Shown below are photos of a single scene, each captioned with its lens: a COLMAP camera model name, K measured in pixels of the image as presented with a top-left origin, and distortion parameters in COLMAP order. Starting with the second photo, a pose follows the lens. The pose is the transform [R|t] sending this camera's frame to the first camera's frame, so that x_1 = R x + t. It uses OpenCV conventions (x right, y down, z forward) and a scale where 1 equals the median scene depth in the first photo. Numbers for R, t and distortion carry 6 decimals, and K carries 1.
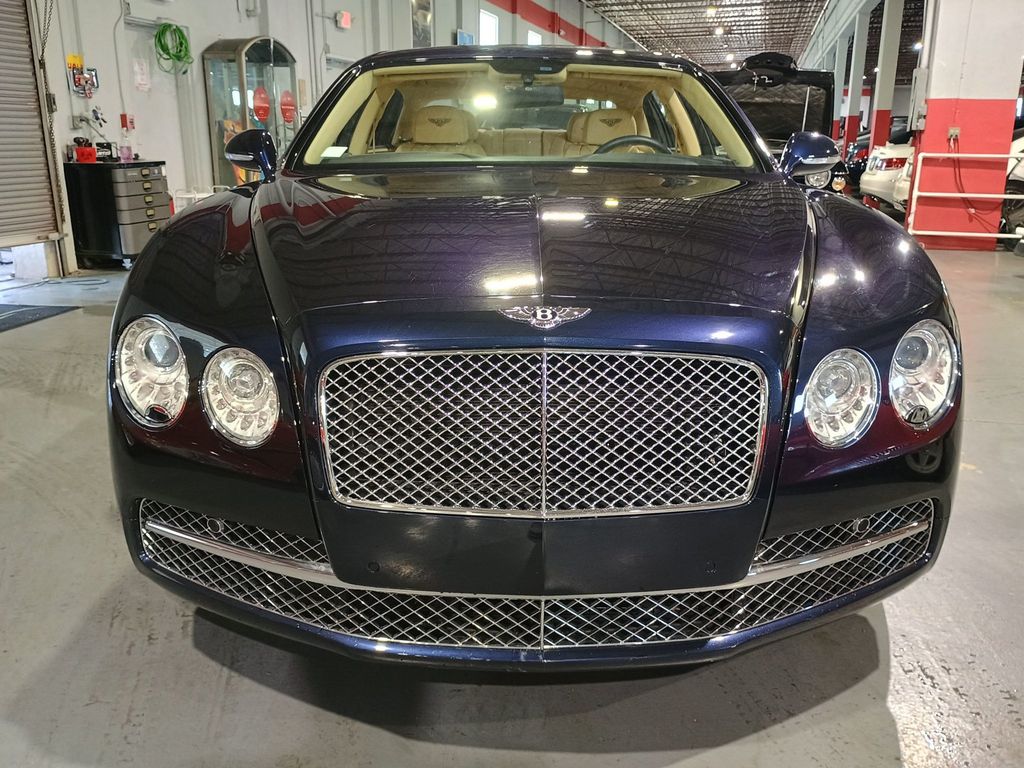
lens RADIAL K [[880.0, 0, 507.4], [0, 880.0, 383.2], [0, 0, 1]] dist [0.081503, -0.091875]
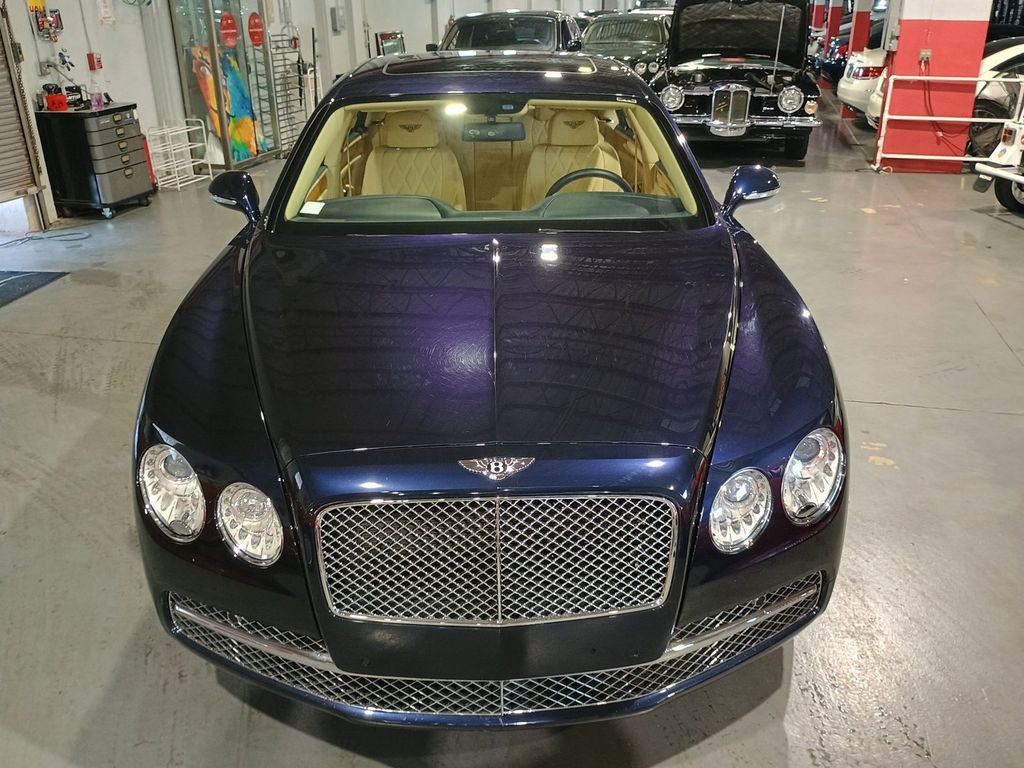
lens RADIAL K [[877.4, 0, 512.0], [0, 877.4, 384.0], [0, 0, 1]] dist [0.077773, -0.085917]
pose [[0.999511, -0.023527, 0.020613, 0.018960], [0.020708, 0.991603, 0.127651, -0.163912], [-0.023443, -0.127161, 0.991605, -0.095399]]
